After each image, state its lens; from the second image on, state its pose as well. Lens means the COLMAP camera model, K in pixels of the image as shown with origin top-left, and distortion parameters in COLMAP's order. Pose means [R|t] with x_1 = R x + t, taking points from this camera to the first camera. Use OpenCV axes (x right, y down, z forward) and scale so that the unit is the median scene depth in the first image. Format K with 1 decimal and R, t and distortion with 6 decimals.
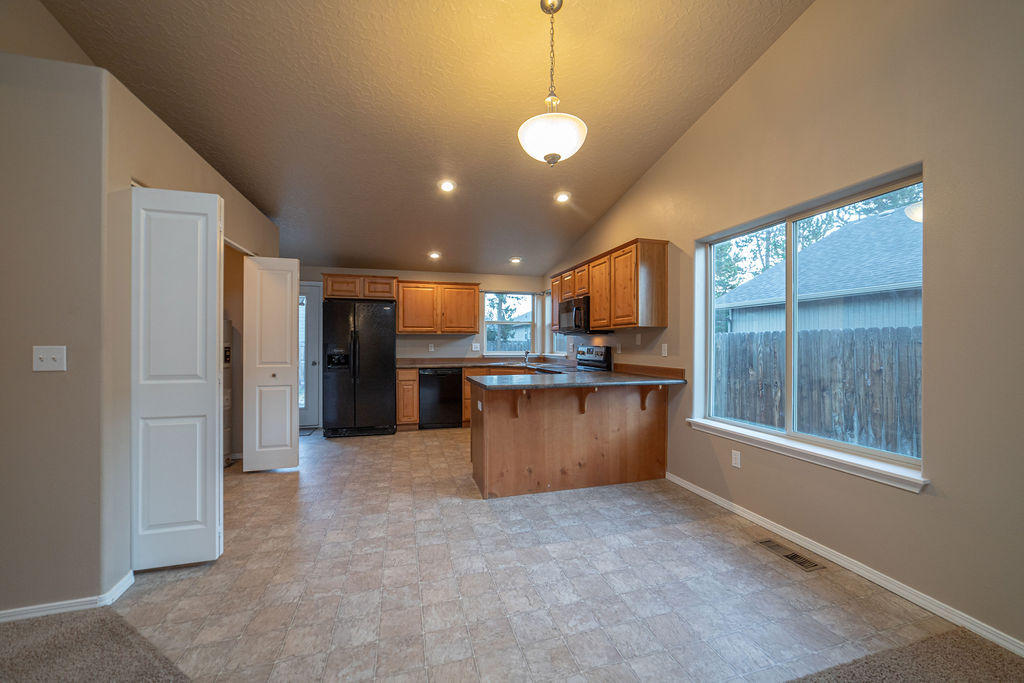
lens RADIAL K [[390.8, 0, 514.6], [0, 390.8, 343.3], [0, 0, 1]] dist [-0.007045, 0.000253]
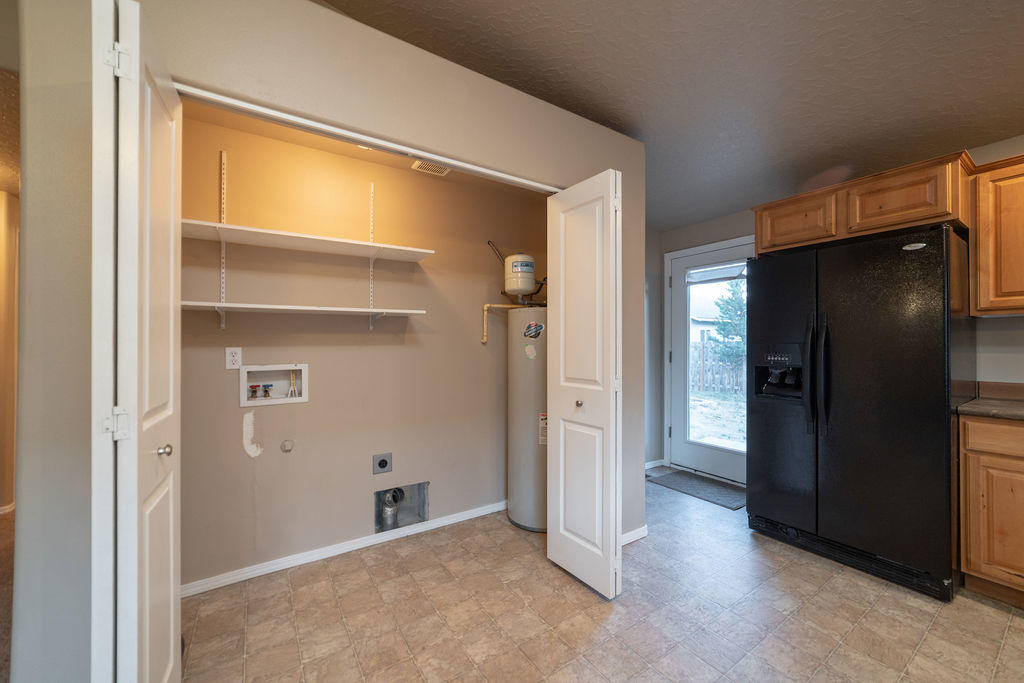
lens RADIAL K [[390.8, 0, 514.6], [0, 390.8, 343.3], [0, 0, 1]] dist [-0.007045, 0.000253]
pose [[0.303022, -0.002830, -0.952979, -0.093312], [0.003628, 0.999992, -0.001816, 0.000366], [0.952977, -0.002907, 0.303030, 0.525057]]
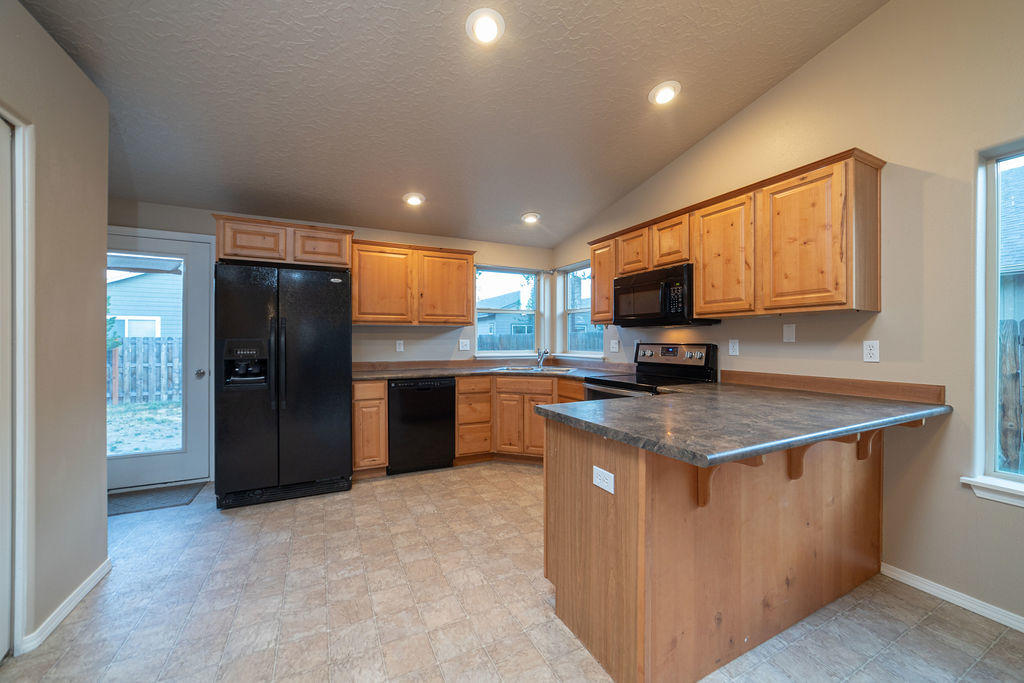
lens RADIAL K [[390.8, 0, 514.6], [0, 390.8, 343.3], [0, 0, 1]] dist [-0.007045, 0.000253]
pose [[0.983038, -0.000457, 0.183404, -0.166498], [-0.001111, 0.999964, 0.008445, 0.000747], [-0.183401, -0.008505, 0.983001, 0.359875]]
